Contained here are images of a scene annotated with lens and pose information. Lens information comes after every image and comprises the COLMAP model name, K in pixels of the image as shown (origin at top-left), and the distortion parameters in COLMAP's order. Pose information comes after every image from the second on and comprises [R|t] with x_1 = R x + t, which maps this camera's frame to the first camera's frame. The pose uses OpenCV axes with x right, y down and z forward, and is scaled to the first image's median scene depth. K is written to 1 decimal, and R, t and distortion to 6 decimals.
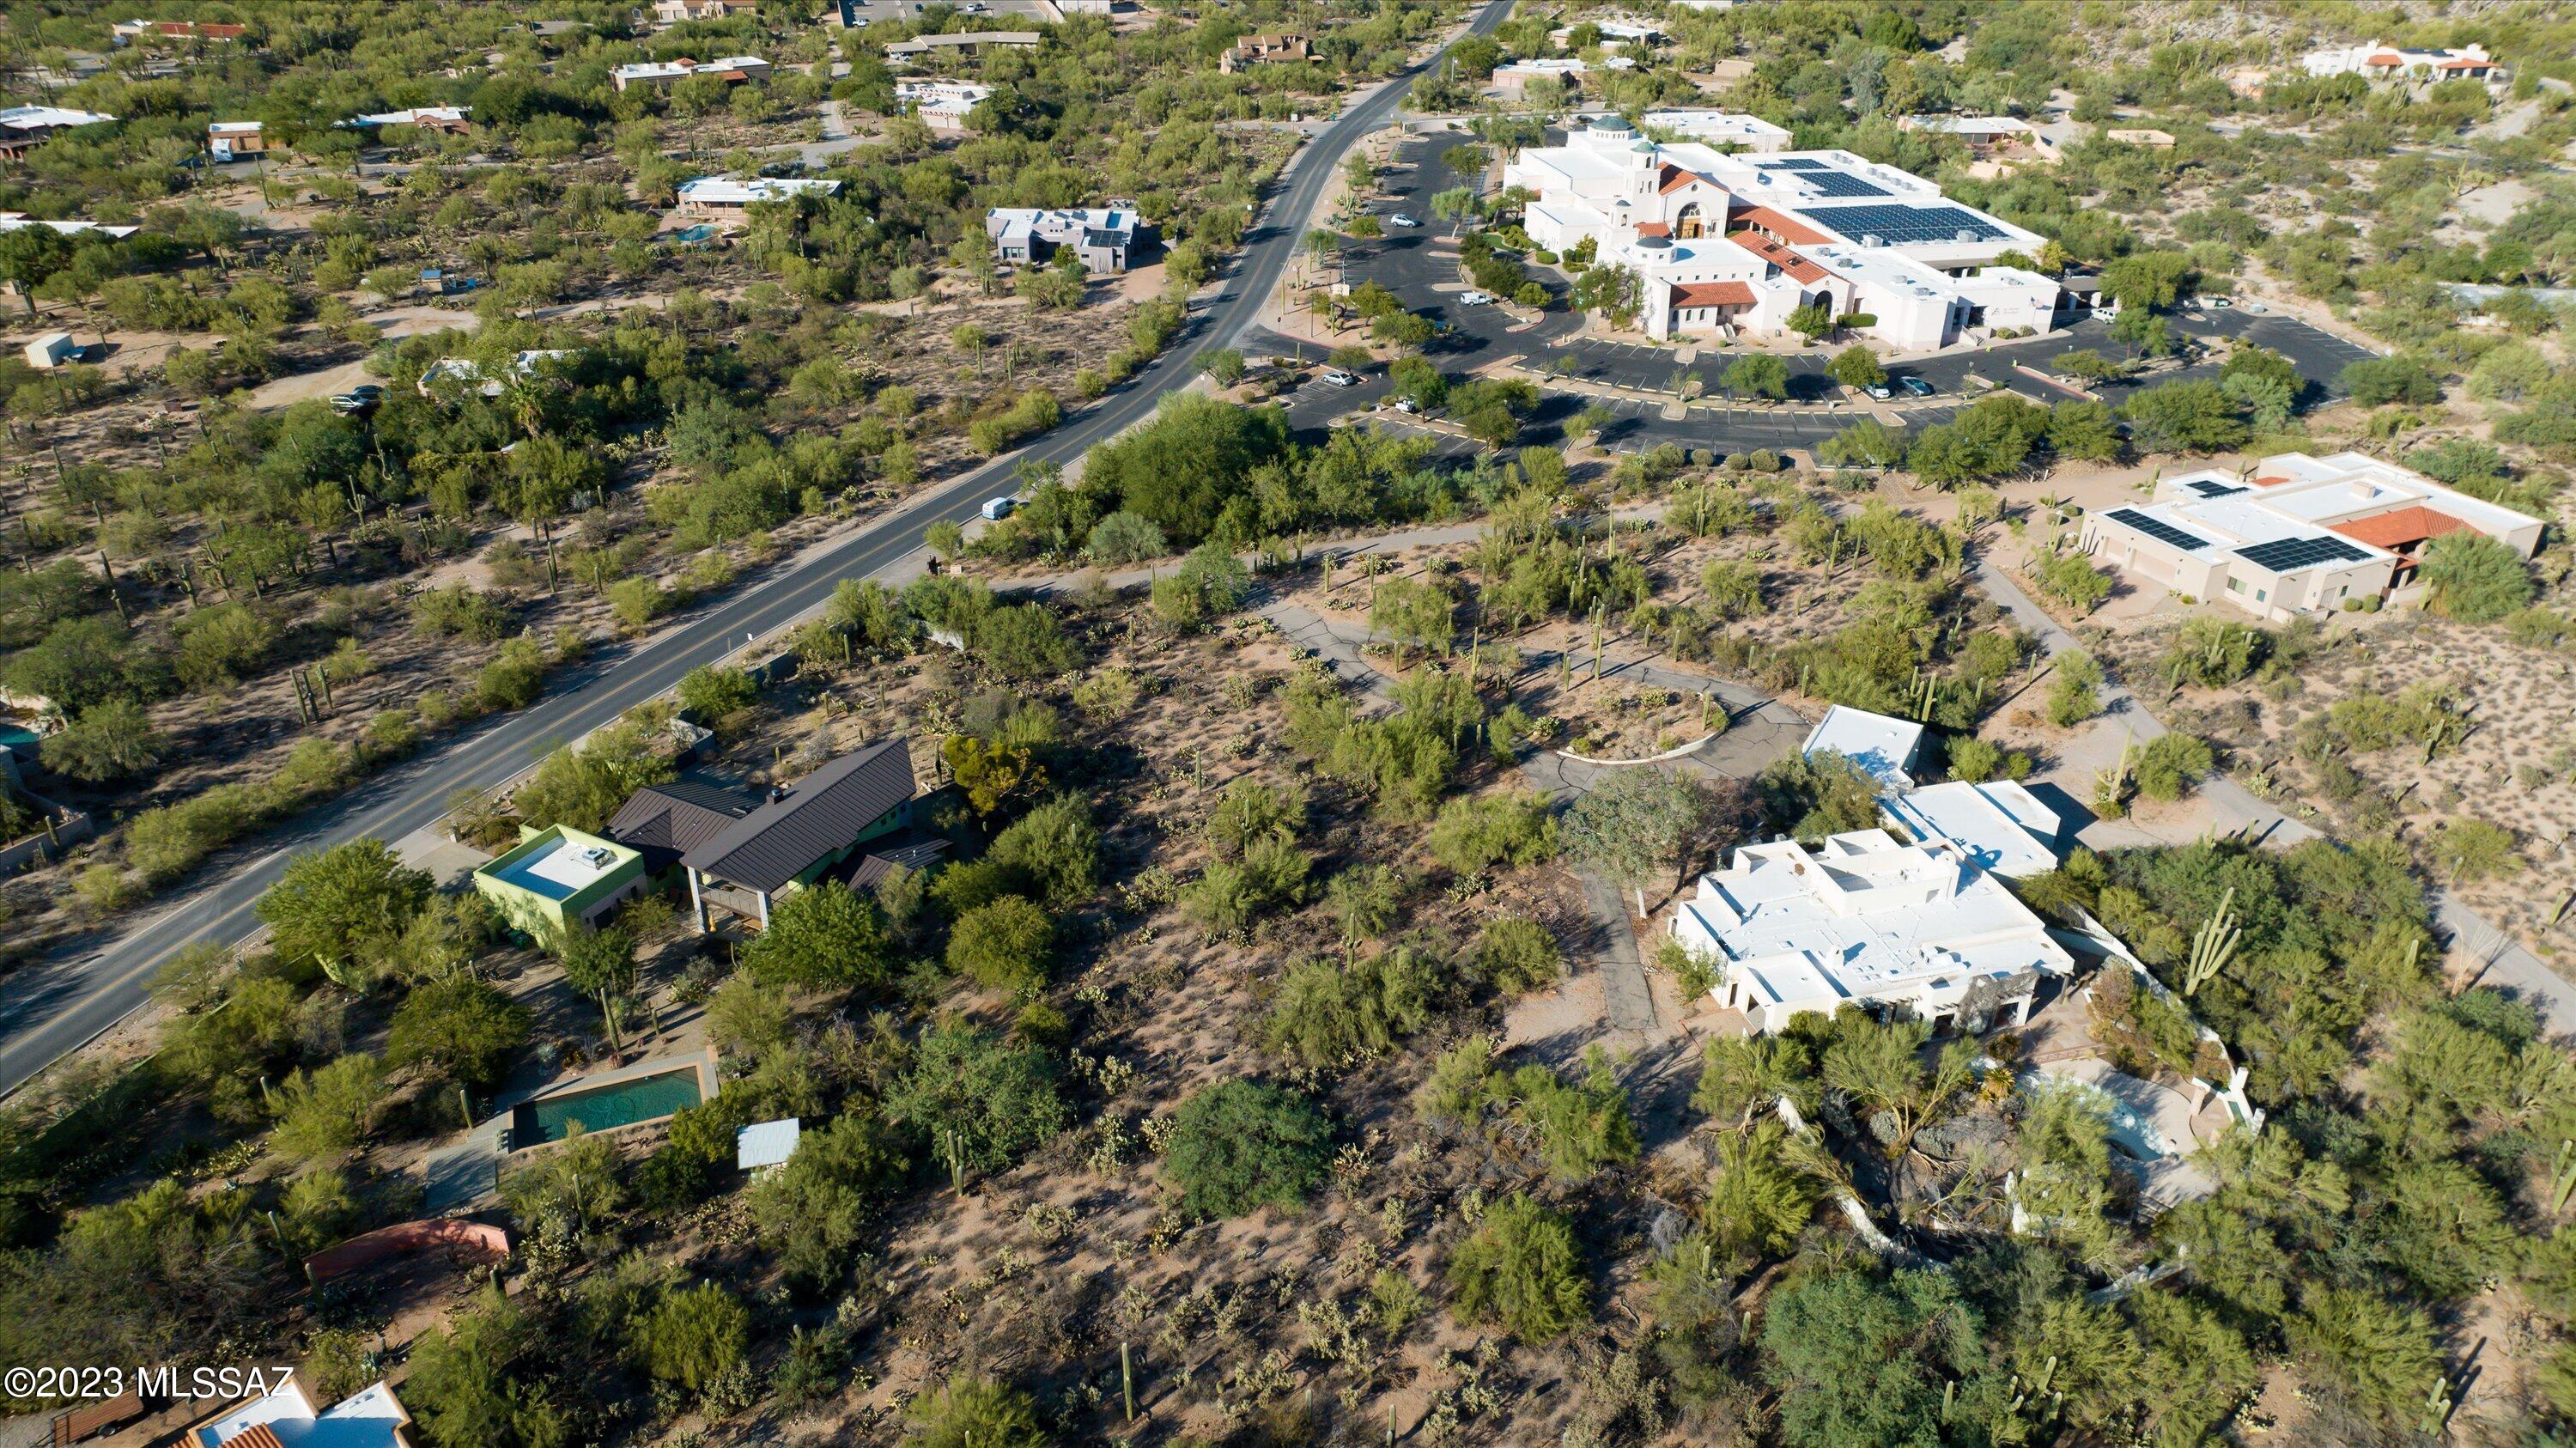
lens RADIAL K [[1801.2, 0, 1296.2], [0, 1801.2, 721.0], [0, 0, 1]] dist [-0.004497, 0.043238]
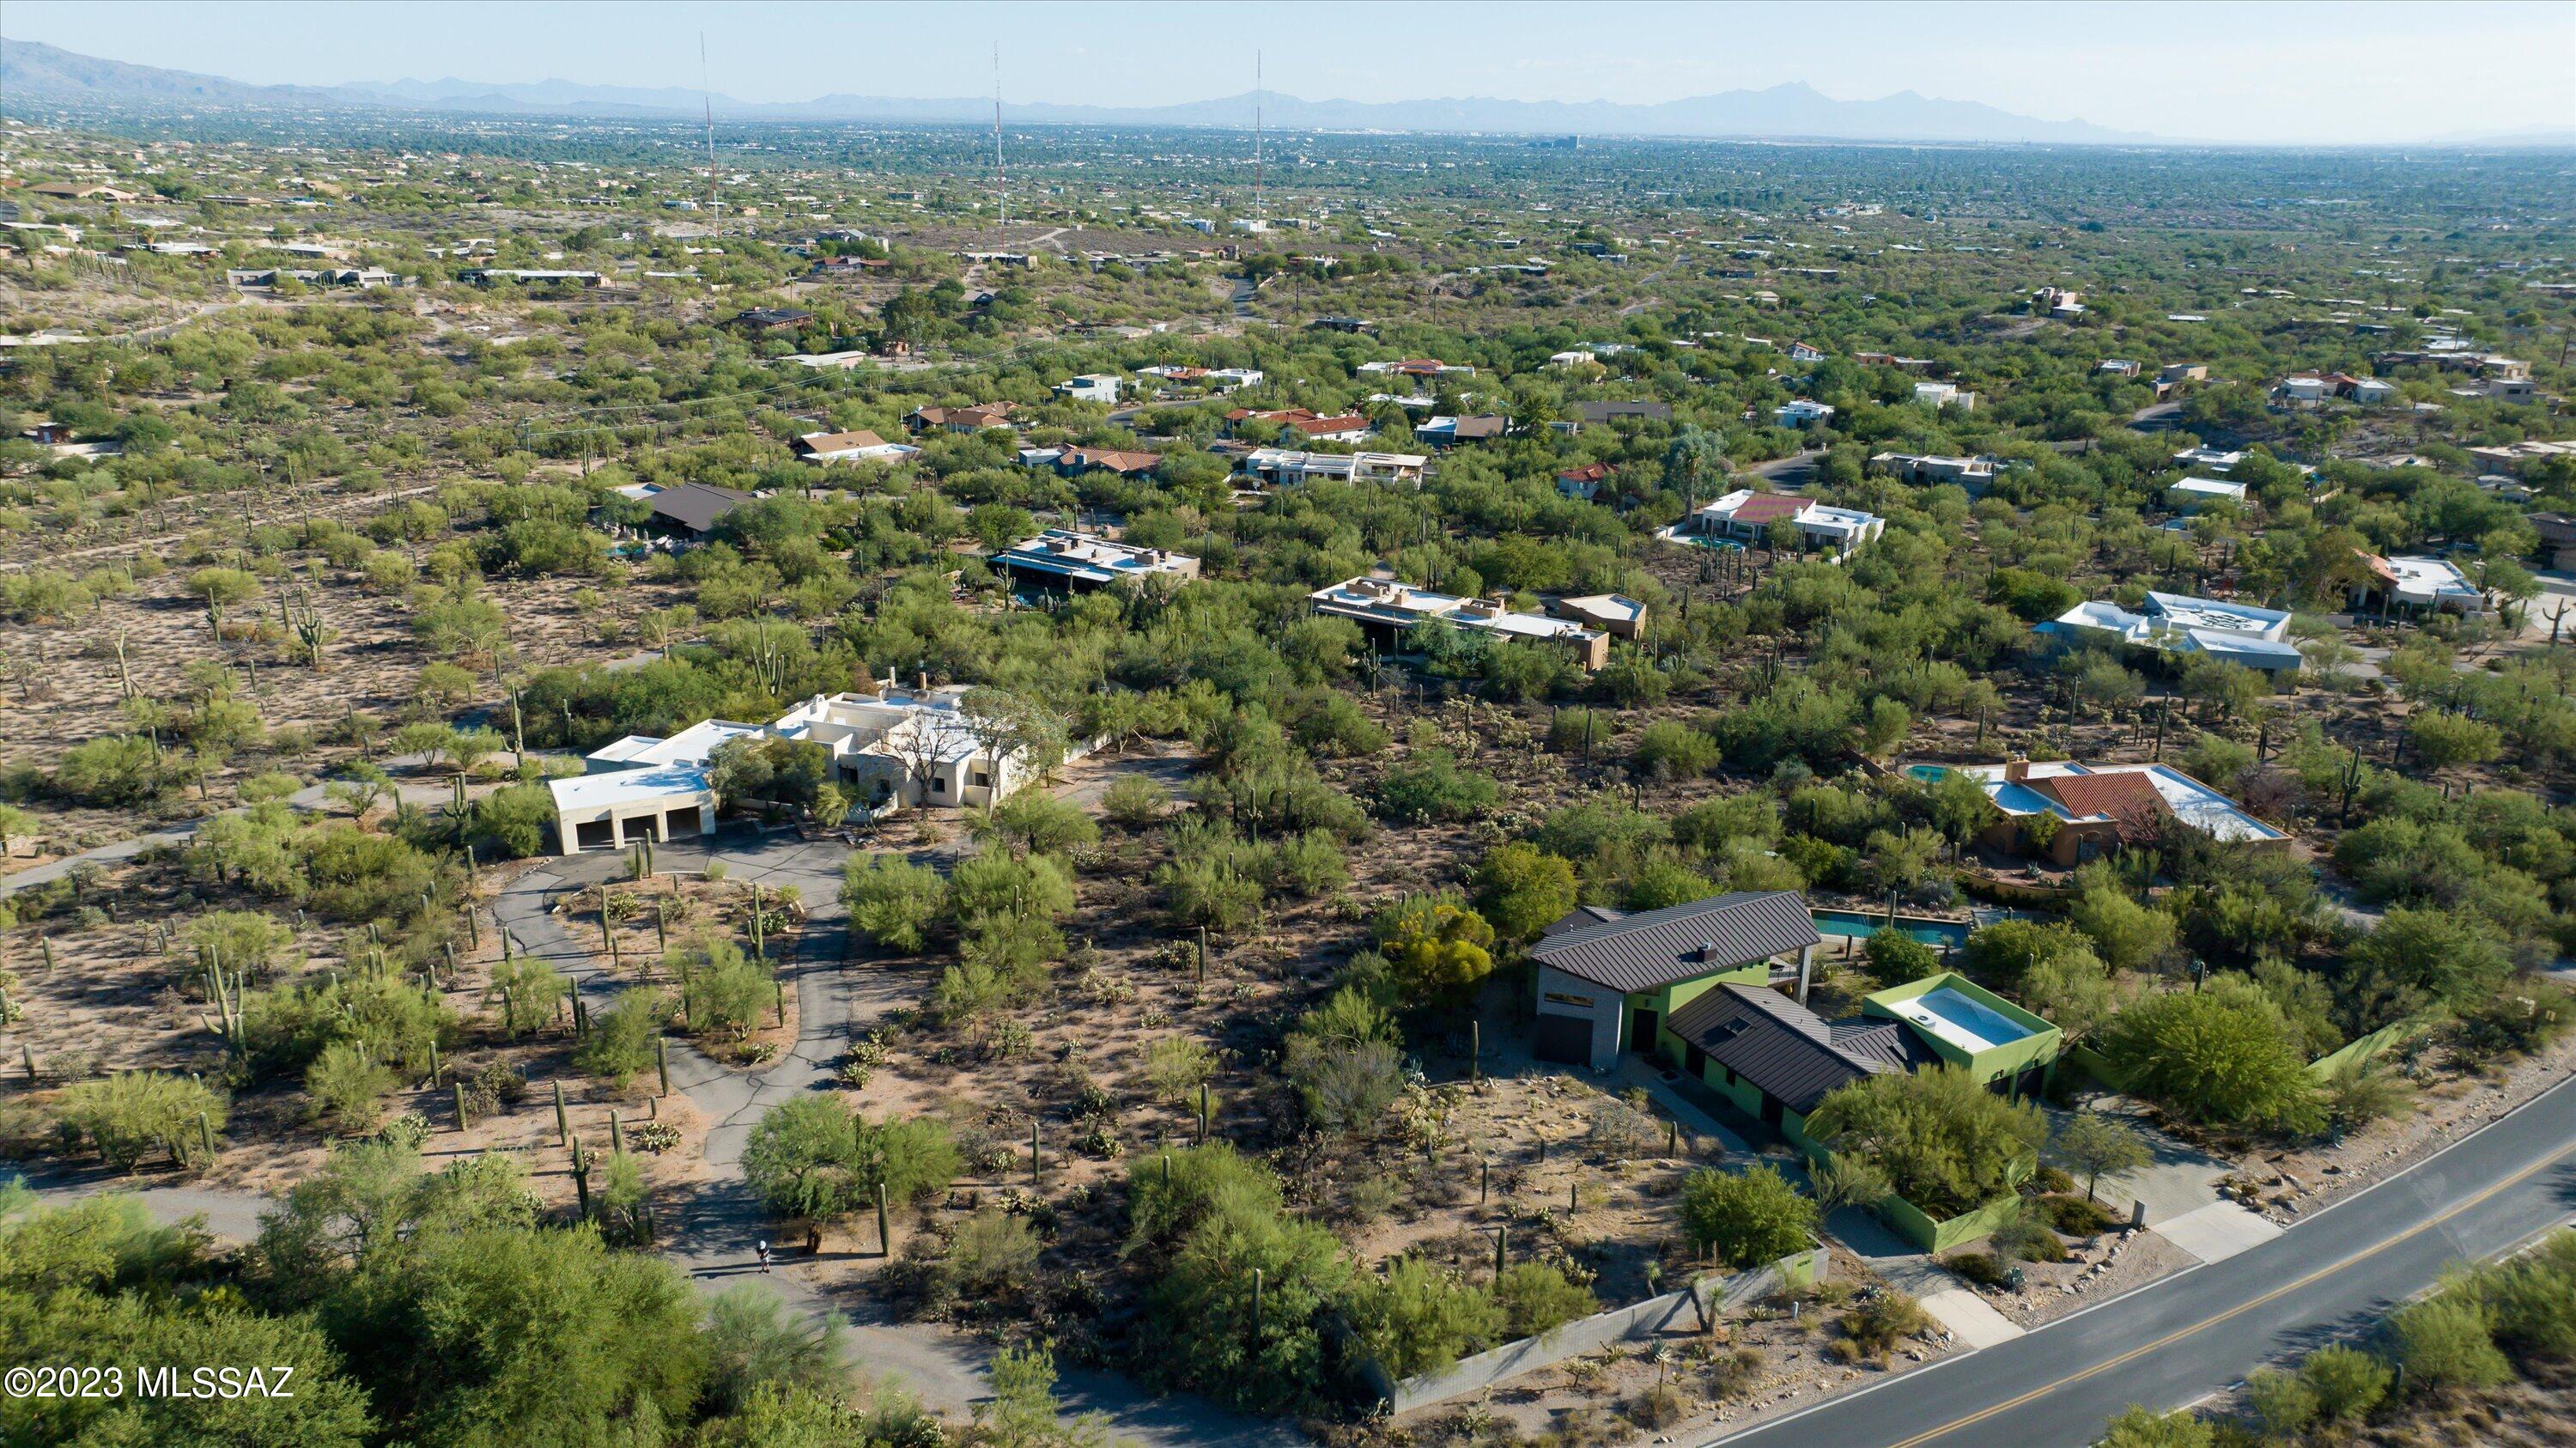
lens RADIAL K [[1793.7, 0, 1301.5], [0, 1793.7, 723.2], [0, 0, 1]] dist [0.015672, 0.000382]
pose [[-0.836435, -0.197525, 0.511234, -0.387849], [0.238144, 0.709149, 0.663623, -0.460249], [-0.493623, 0.676825, -0.546118, 1.066355]]
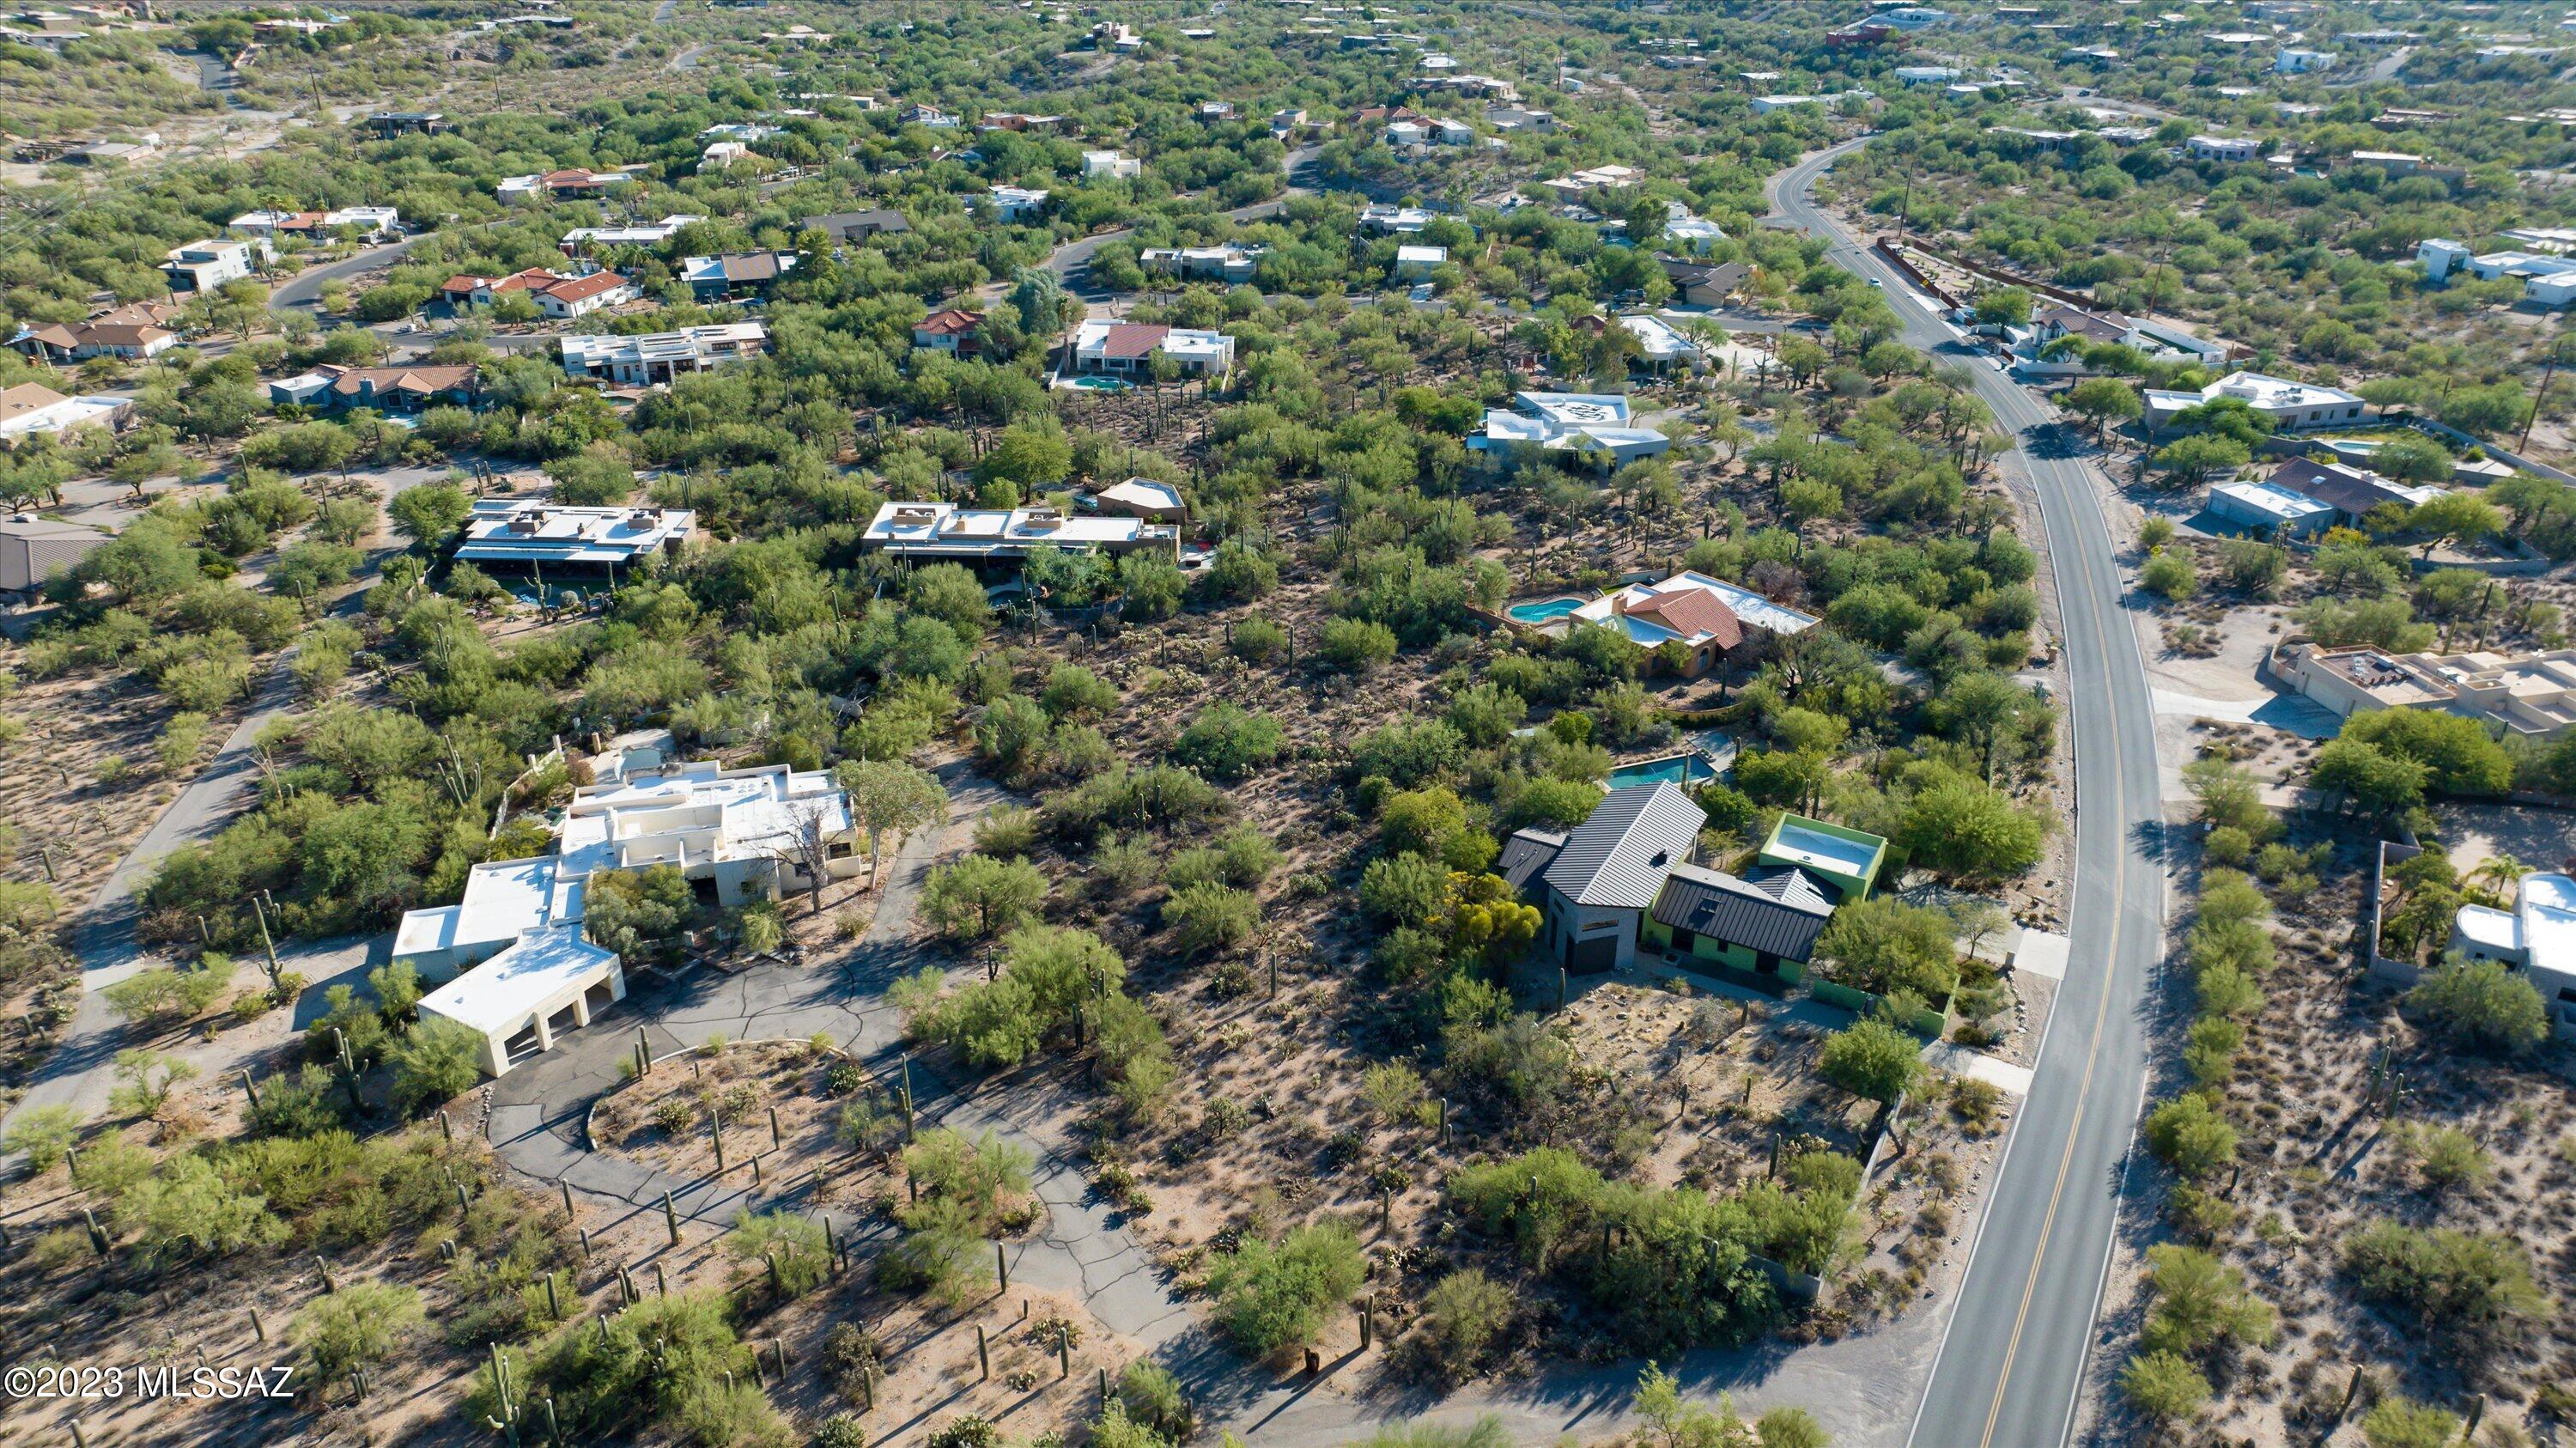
lens RADIAL K [[1793.7, 0, 1301.5], [0, 1793.7, 723.2], [0, 0, 1]] dist [0.015672, 0.000382]
pose [[-0.999547, -0.028579, -0.009456, -0.043038], [-0.023923, 0.563453, 0.825801, -0.630889], [-0.018272, 0.825653, -0.563882, 1.108566]]
